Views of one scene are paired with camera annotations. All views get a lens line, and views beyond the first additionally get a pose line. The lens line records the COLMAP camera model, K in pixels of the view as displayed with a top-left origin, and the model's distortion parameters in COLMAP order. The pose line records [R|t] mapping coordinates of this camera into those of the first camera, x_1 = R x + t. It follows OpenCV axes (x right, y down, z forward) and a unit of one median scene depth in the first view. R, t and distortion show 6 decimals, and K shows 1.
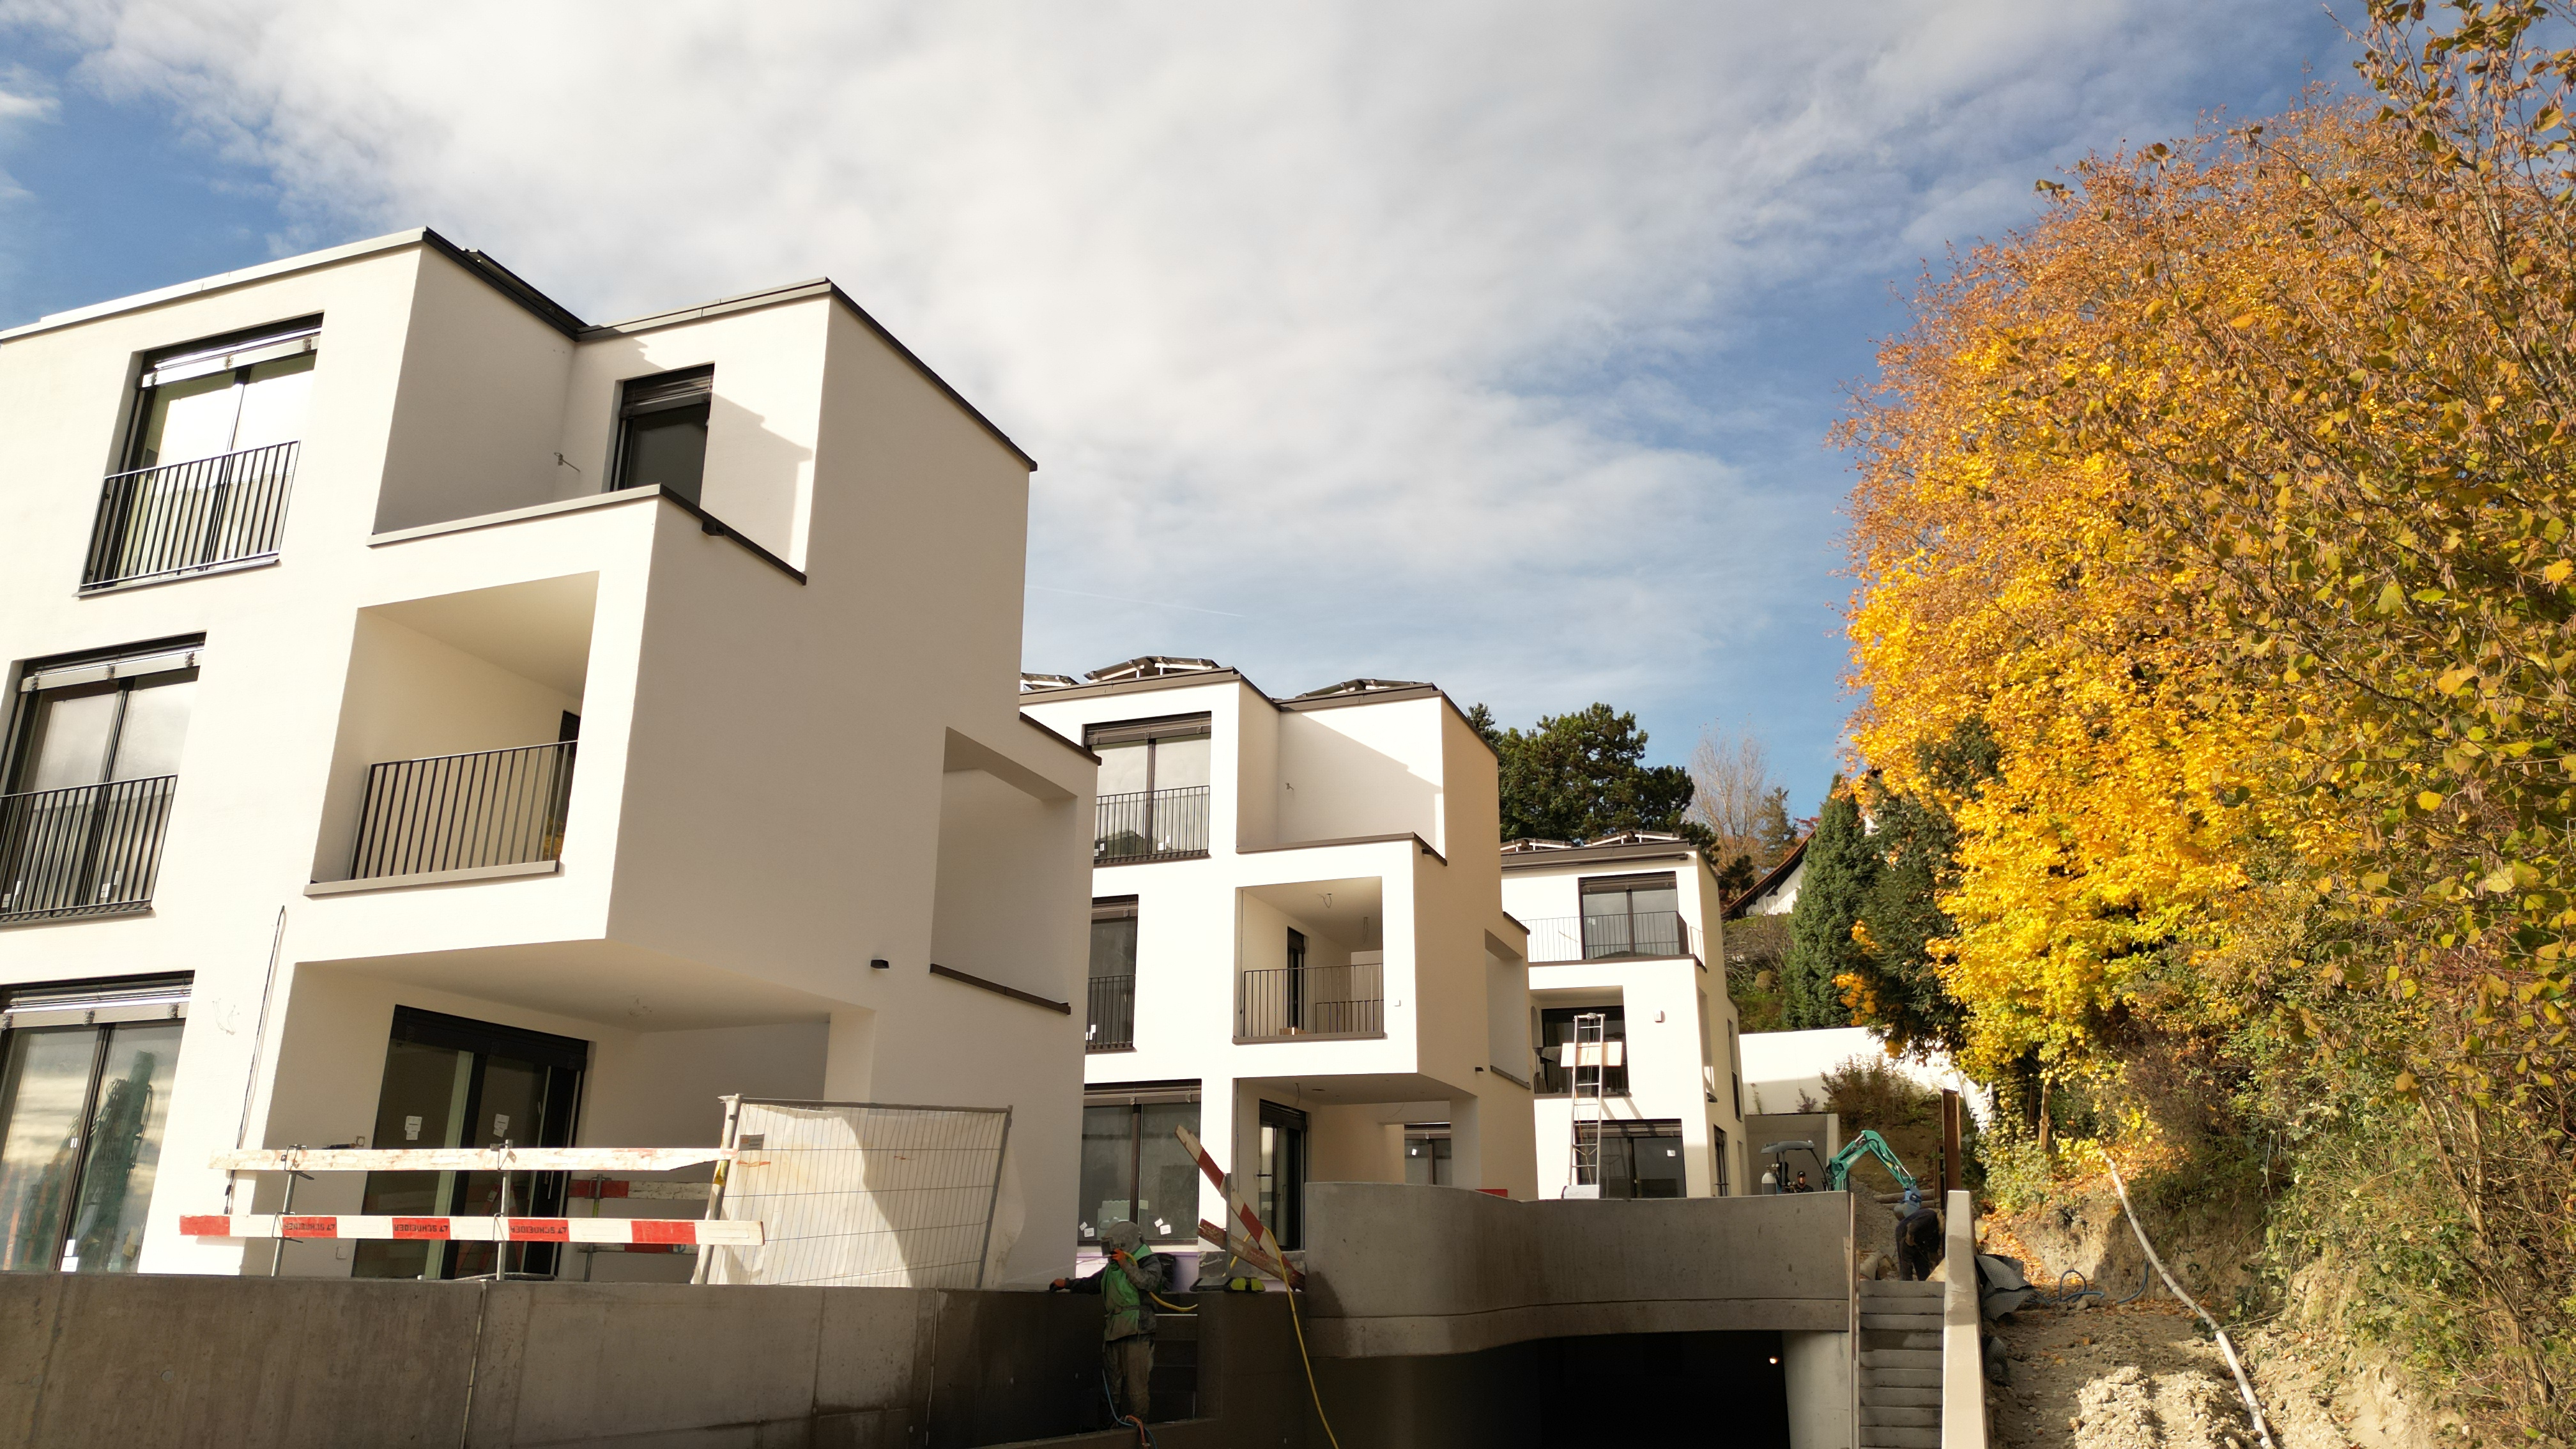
lens RADIAL K [[1783.1, 0, 1280.5], [0, 1783.1, 730.7], [0, 0, 1]] dist [0.077882, -0.078848]
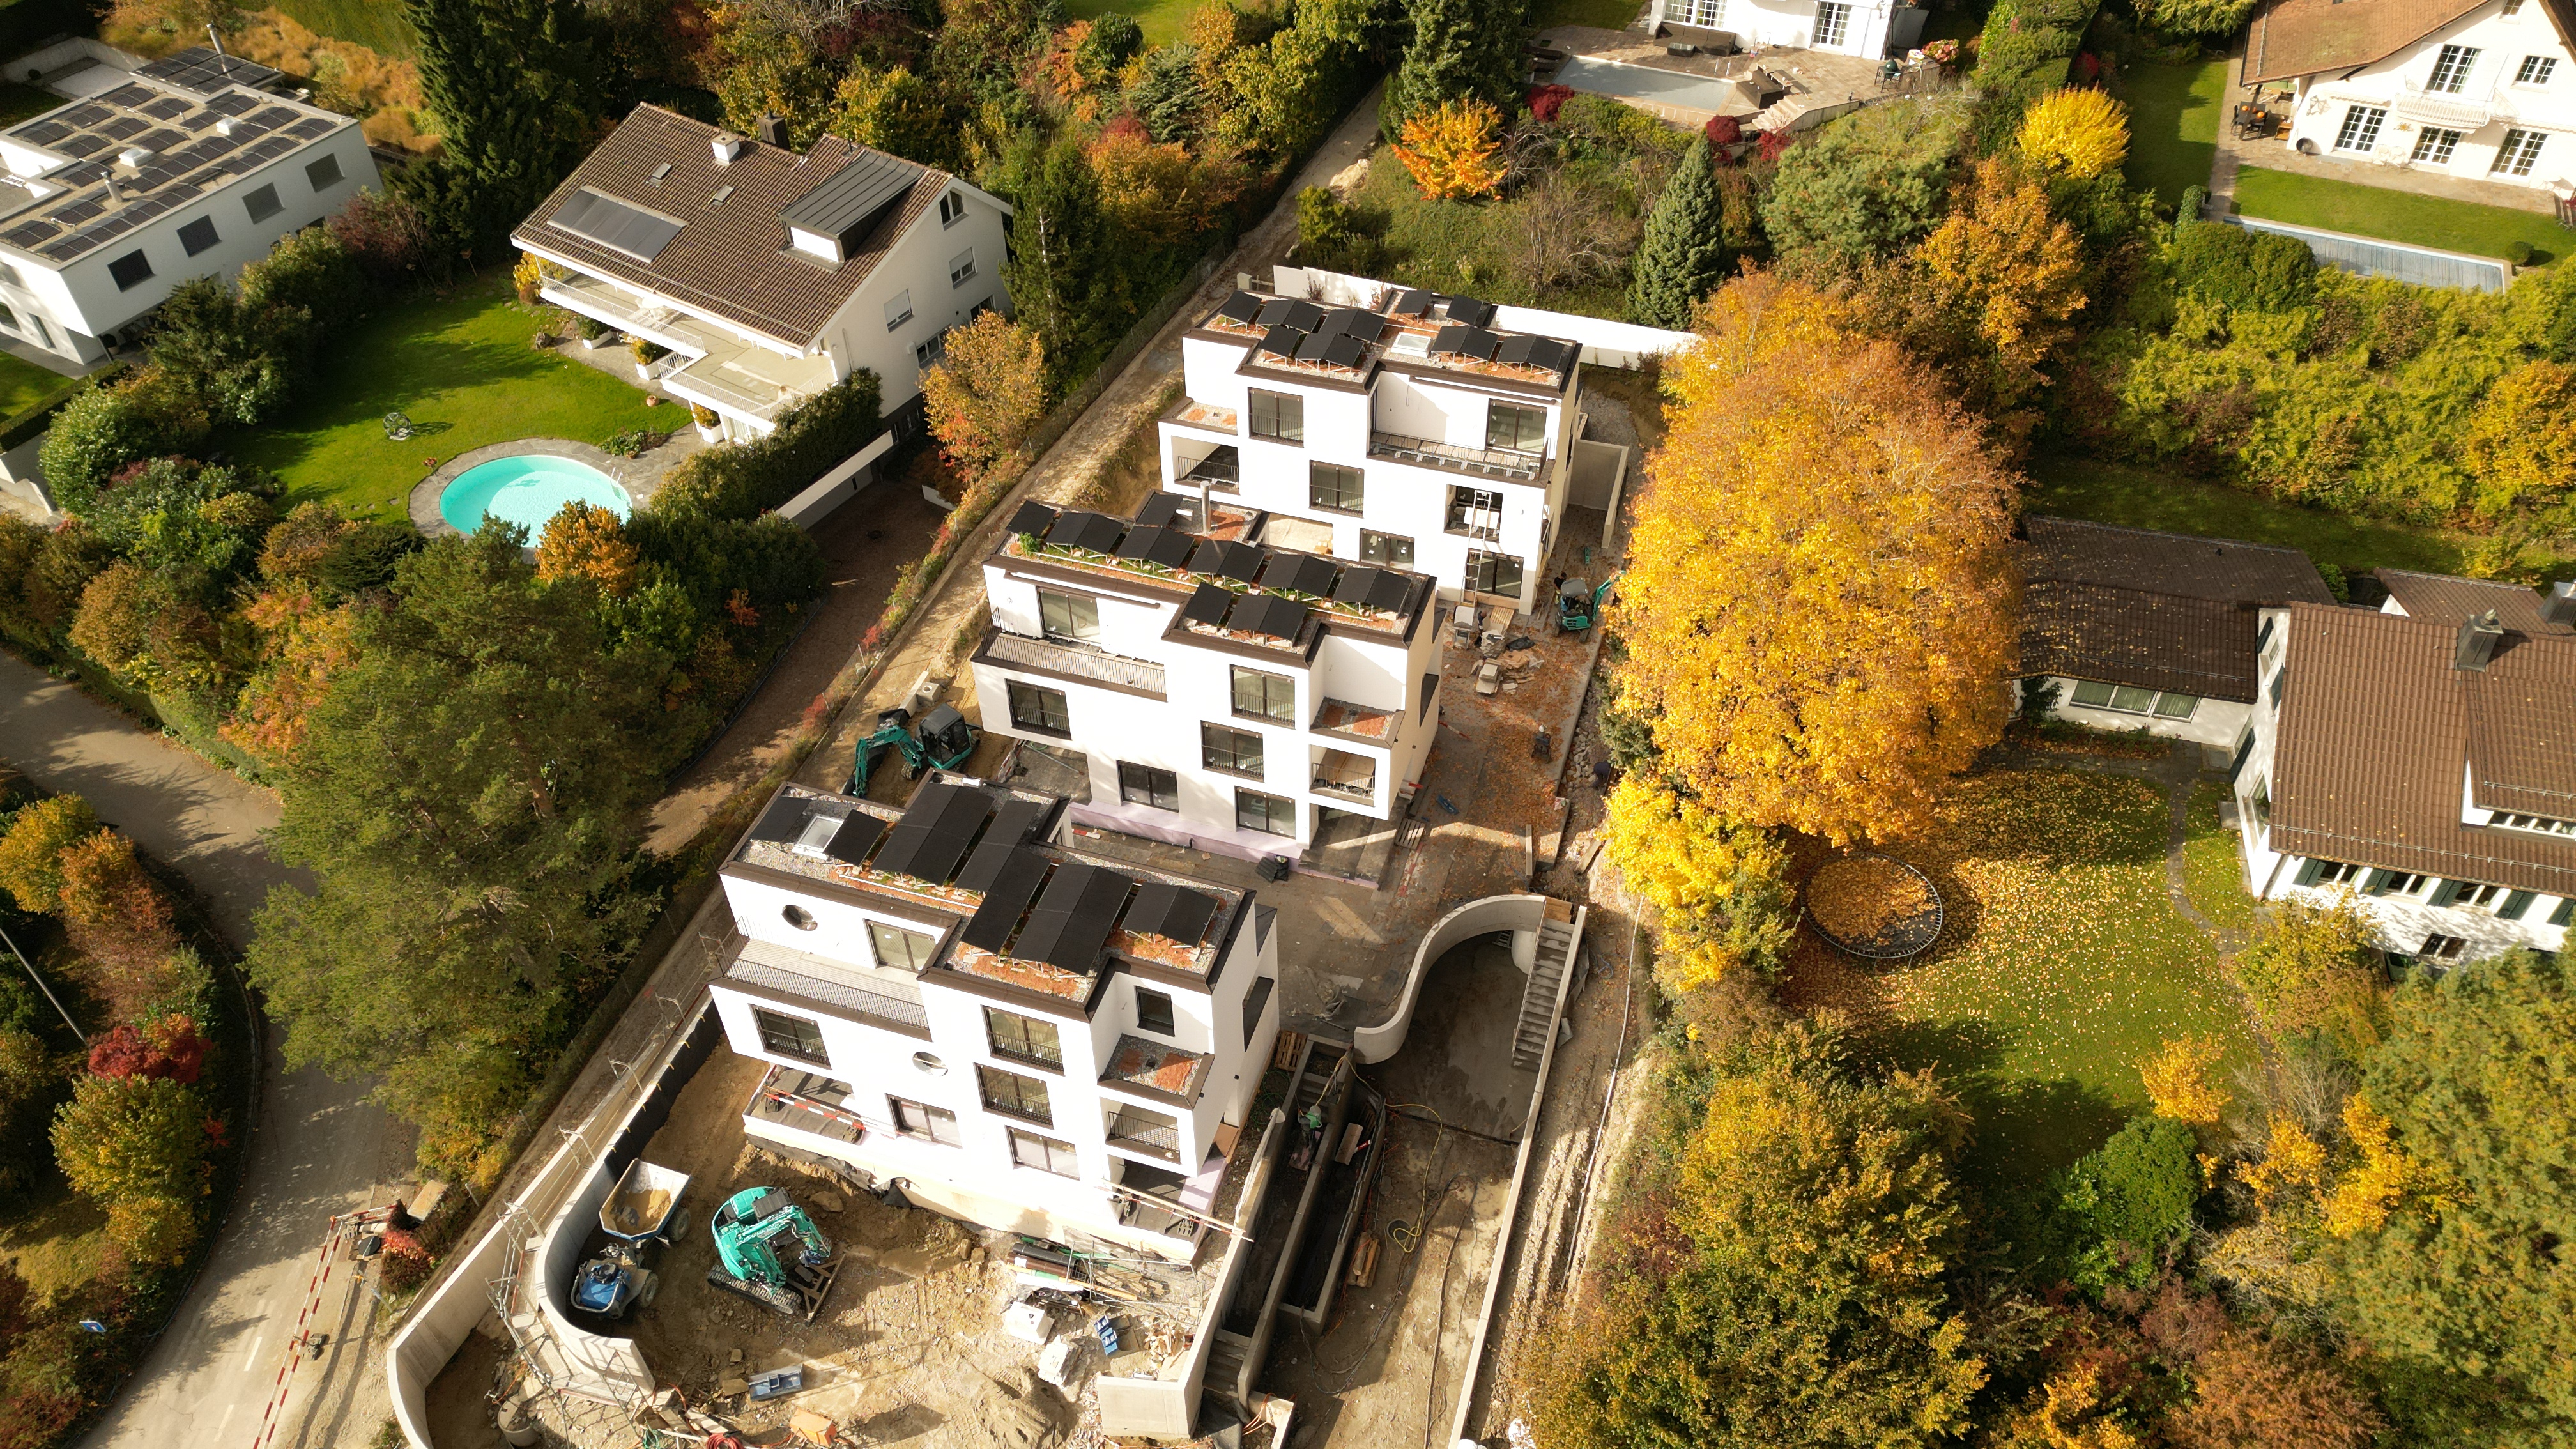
lens RADIAL K [[1783.1, 0, 1275.1], [0, 1783.1, 718.2], [0, 0, 1]] dist [0.077882, -0.078848]
pose [[0.998814, -0.044703, 0.019280, -0.108586], [0.004669, 0.482160, 0.876071, -1.865445], [-0.048459, -0.874942, 0.481797, -0.026894]]
